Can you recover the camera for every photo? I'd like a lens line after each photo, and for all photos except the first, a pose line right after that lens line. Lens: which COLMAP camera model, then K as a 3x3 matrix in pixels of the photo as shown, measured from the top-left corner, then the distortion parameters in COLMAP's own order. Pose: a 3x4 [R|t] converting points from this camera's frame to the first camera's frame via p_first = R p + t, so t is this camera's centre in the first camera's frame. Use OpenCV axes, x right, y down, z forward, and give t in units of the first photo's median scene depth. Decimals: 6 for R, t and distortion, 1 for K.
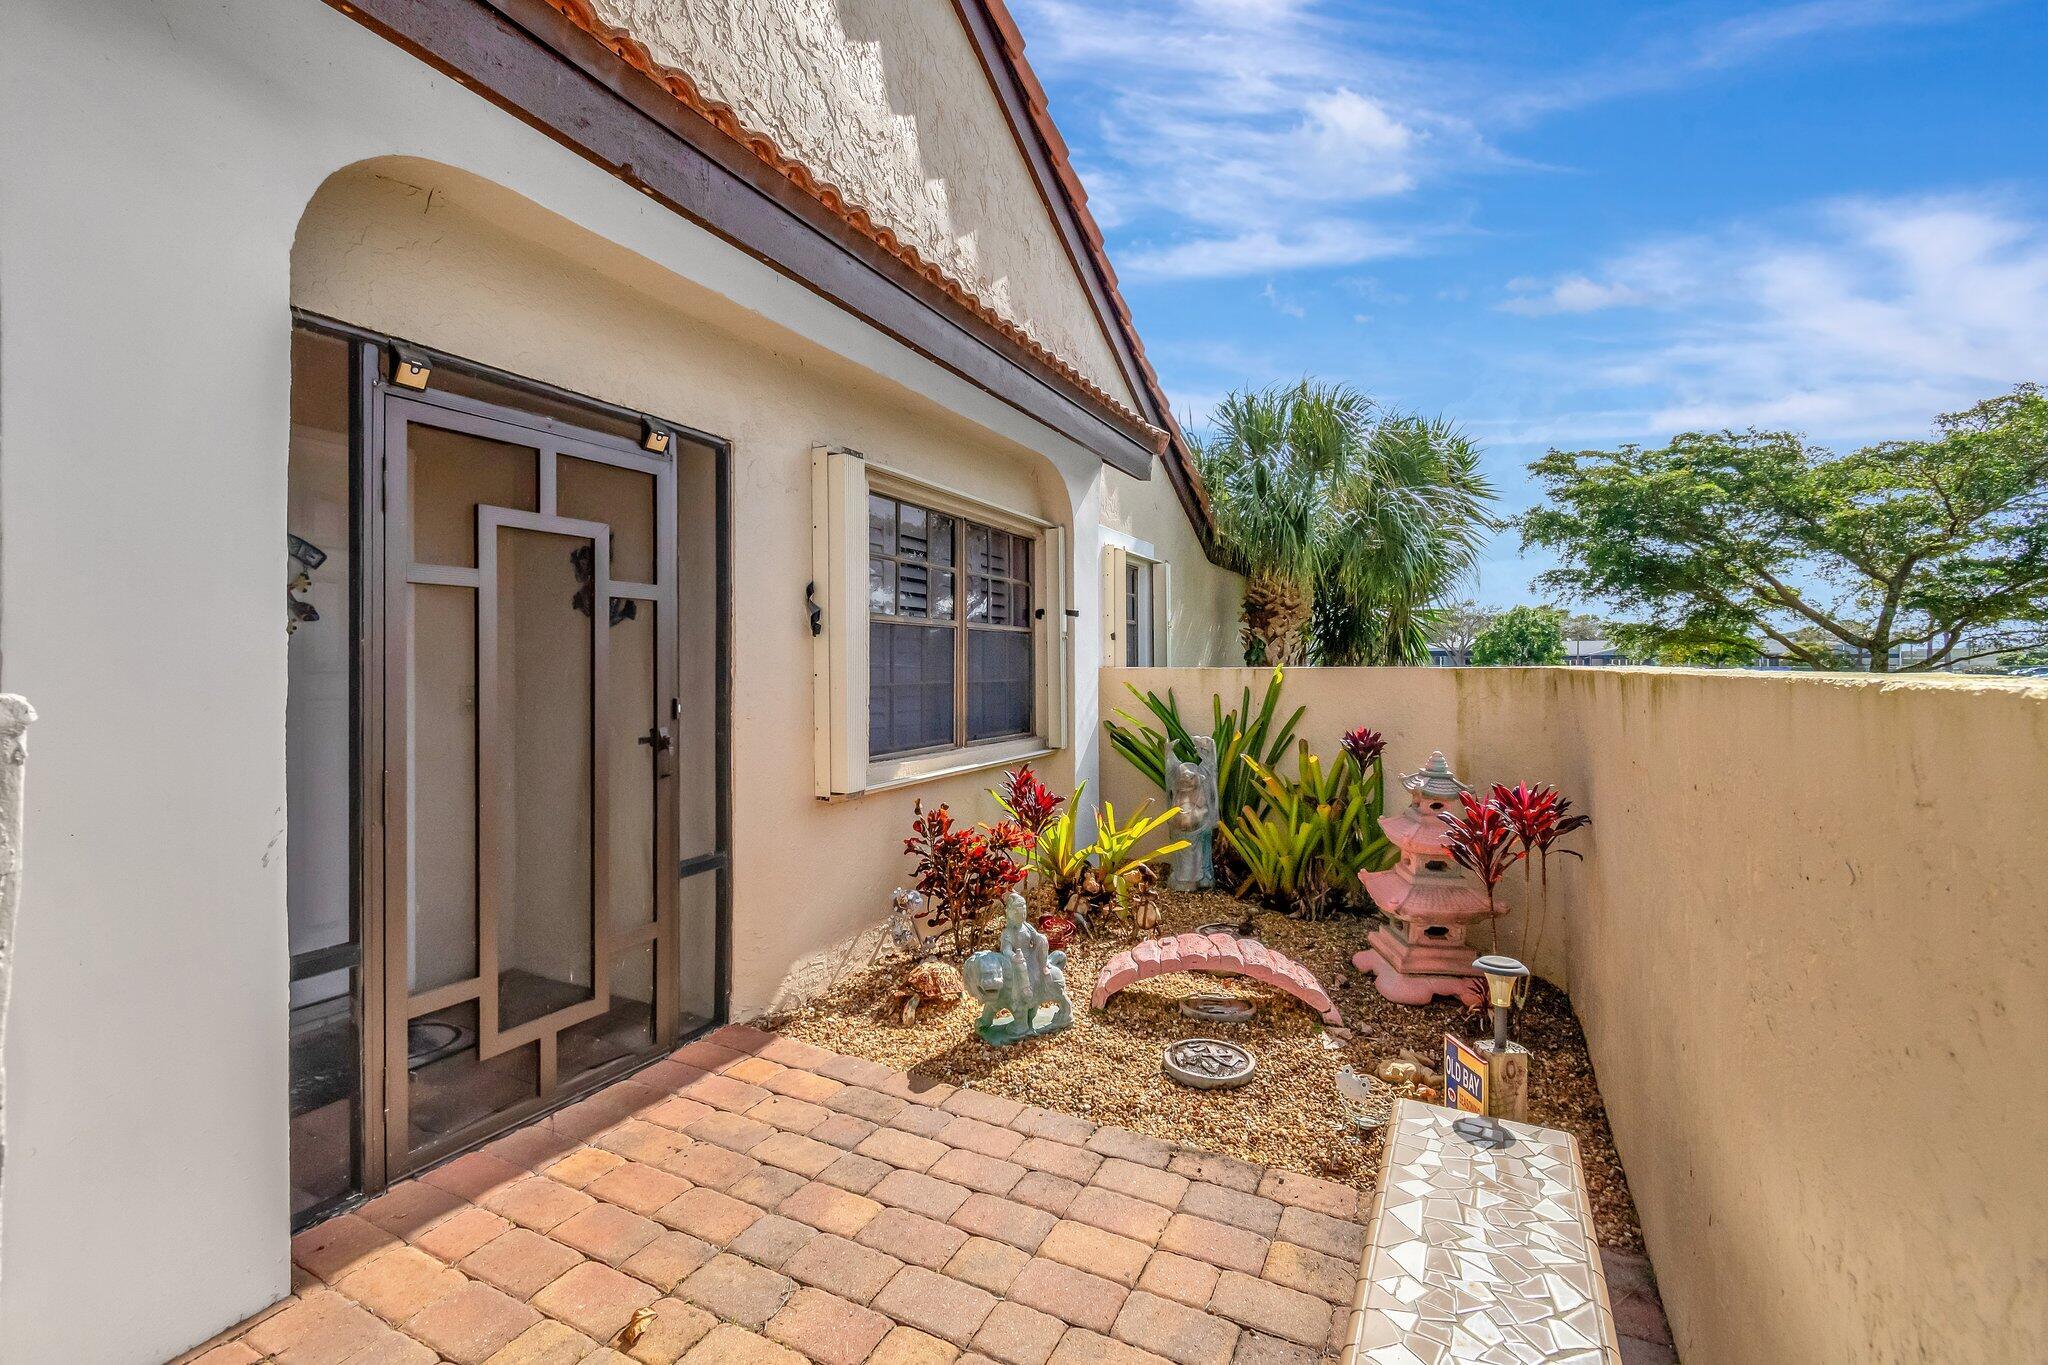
lens RADIAL K [[910.5, 0, 1026.6], [0, 910.5, 667.8], [0, 0, 1]] dist [0.002418, -0.000831]
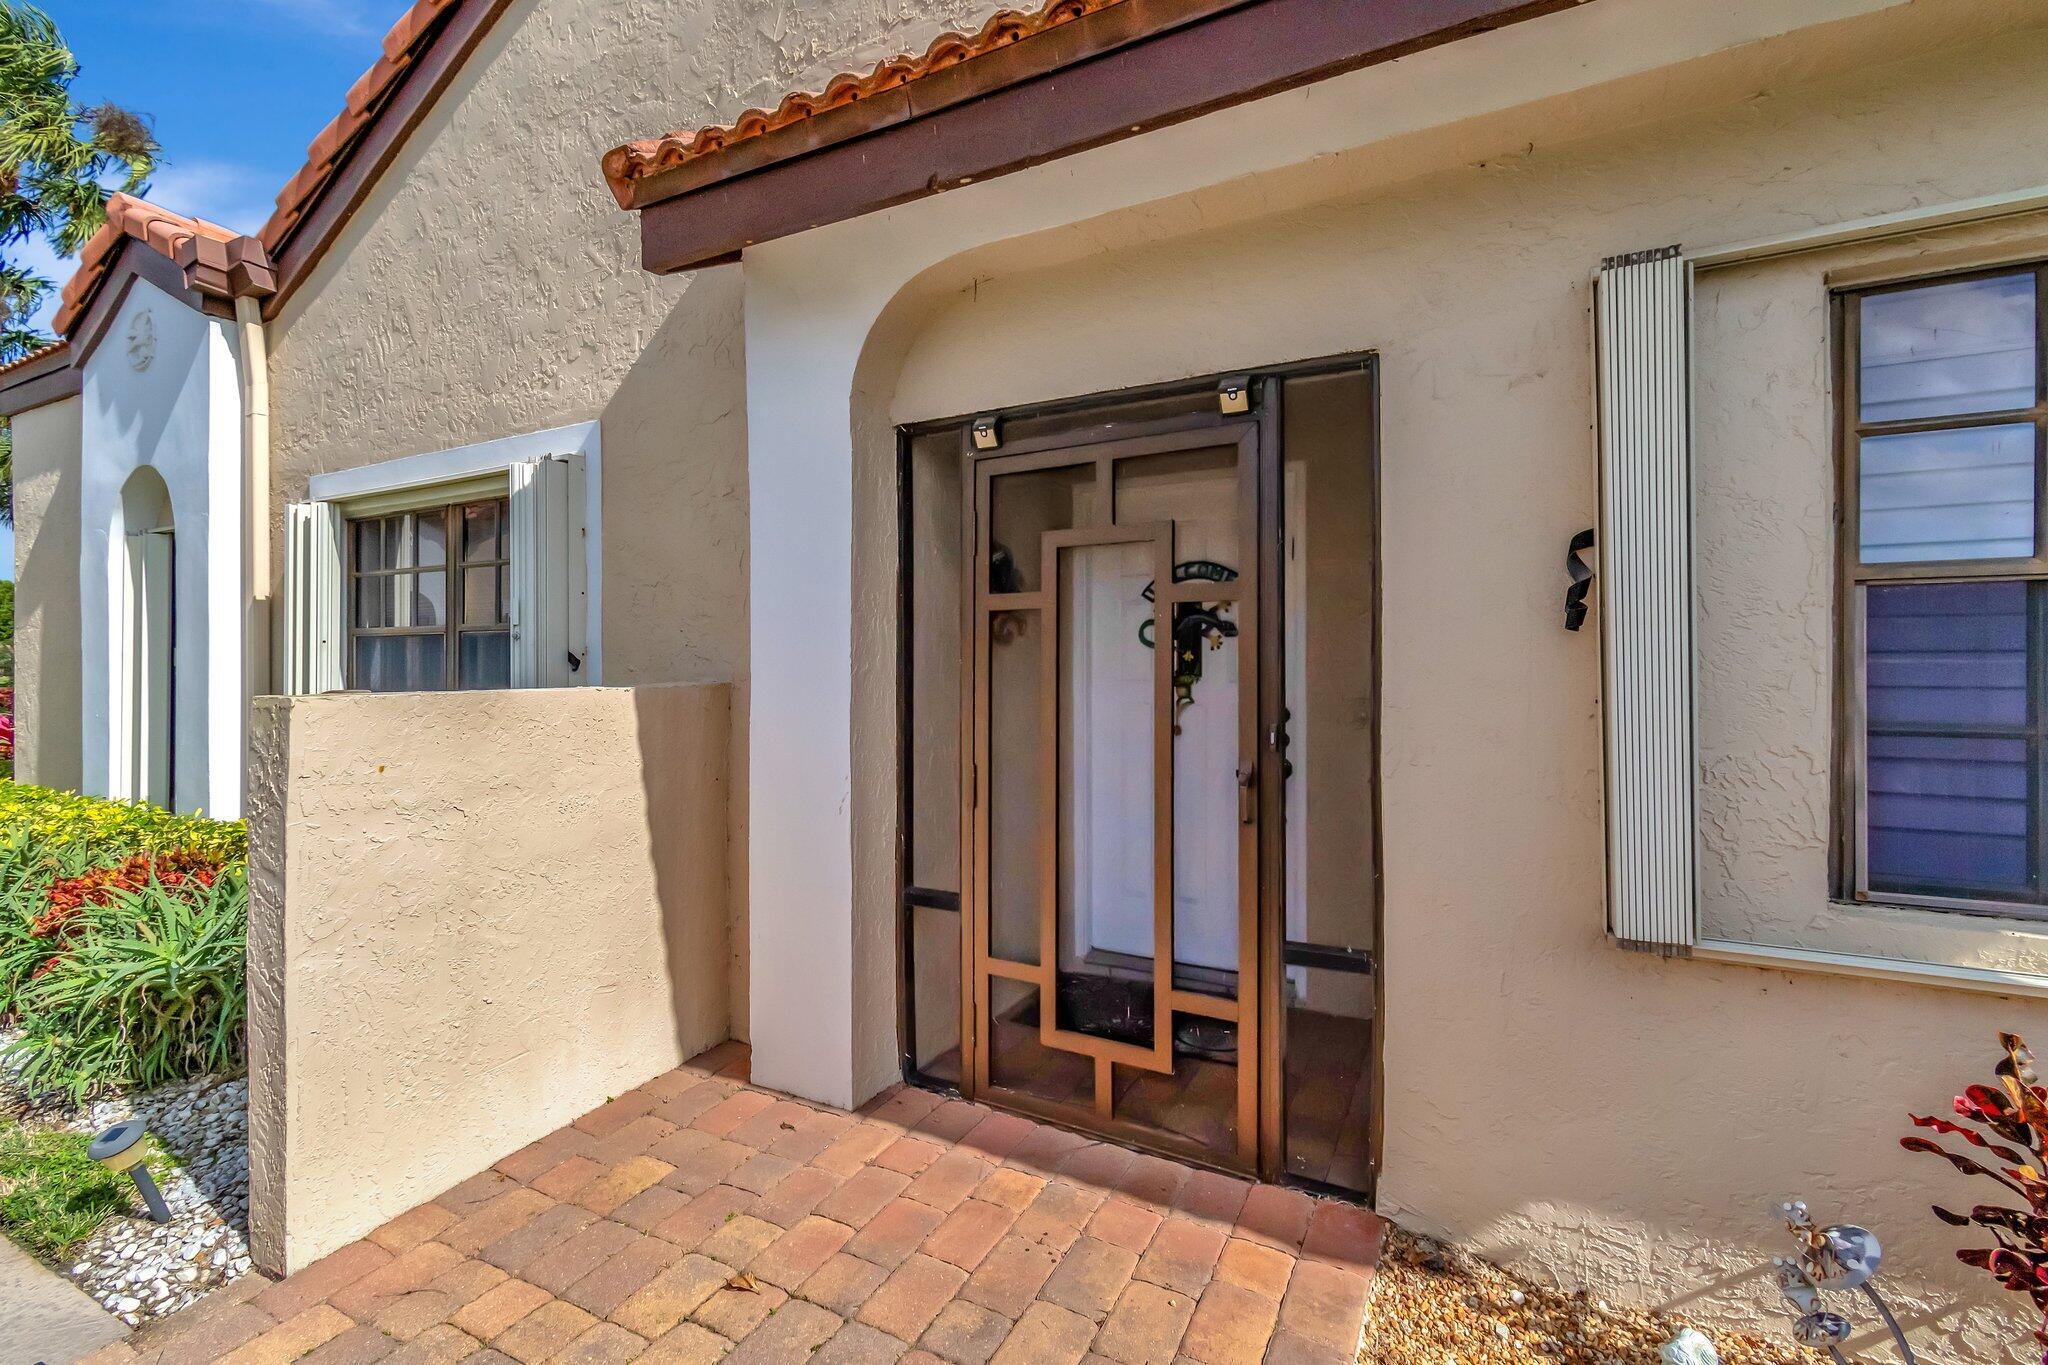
lens RADIAL K [[910.5, 0, 1021.9], [0, 910.5, 664.6], [0, 0, 1]] dist [0.002418, -0.000831]
pose [[-0.052997, -0.003931, -0.998587, 0.209132], [-0.002257, 0.999990, -0.003817, -0.006700], [0.998592, 0.002052, -0.053005, 0.442486]]
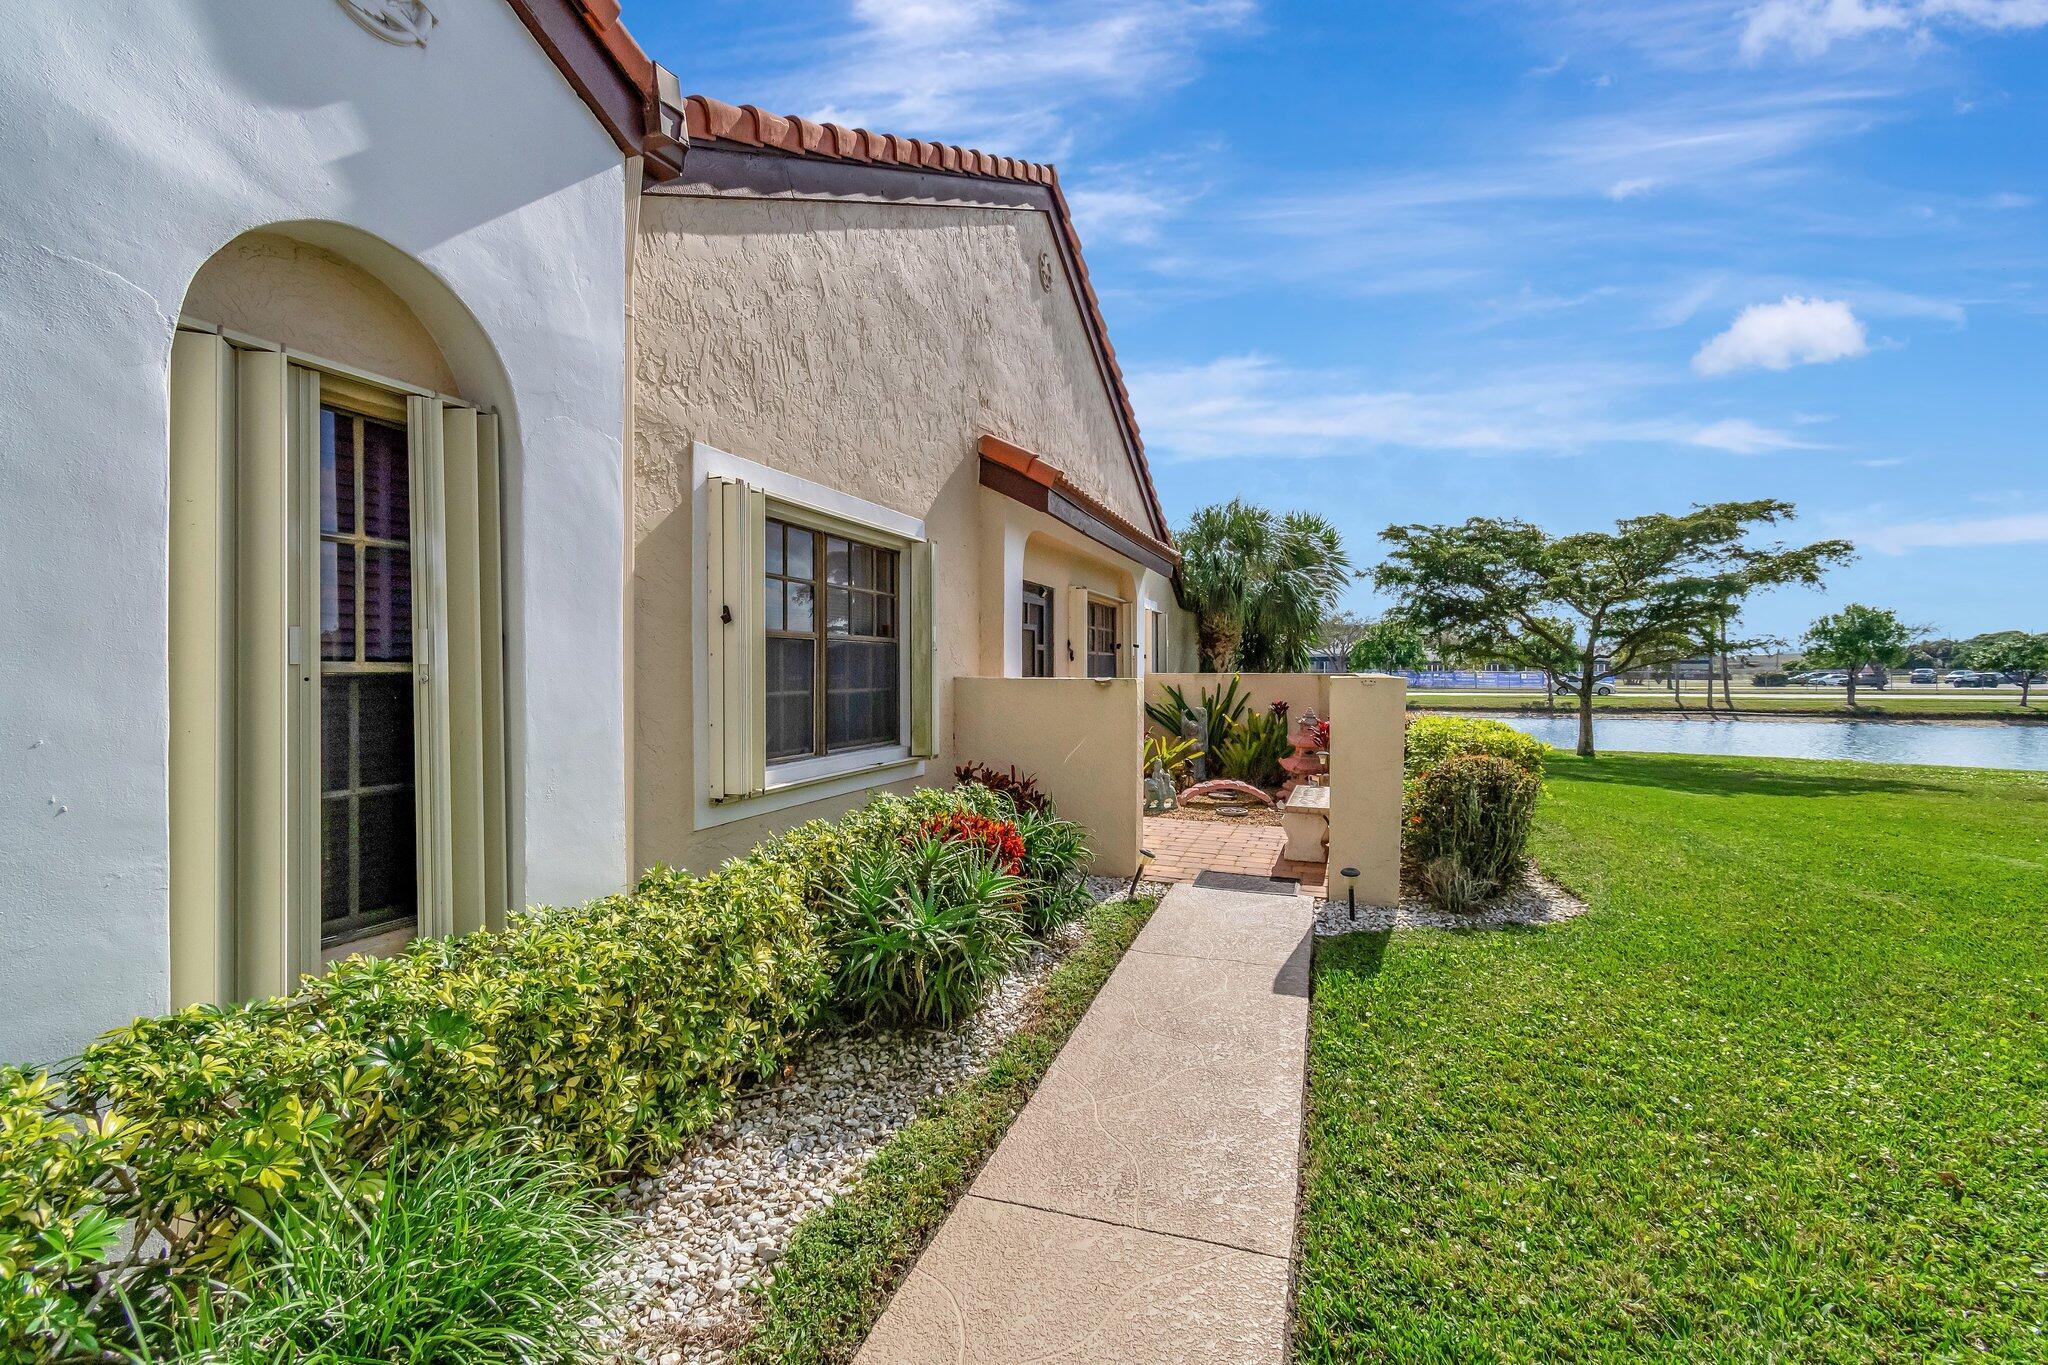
lens RADIAL K [[910.5, 0, 1021.1], [0, 910.5, 682.4], [0, 0, 1]] dist [0.002418, -0.000831]
pose [[0.994577, 0.000479, 0.104004, -0.381330], [-0.001777, 0.999922, 0.012385, -0.004350], [-0.103990, -0.012502, 0.994500, -0.896472]]
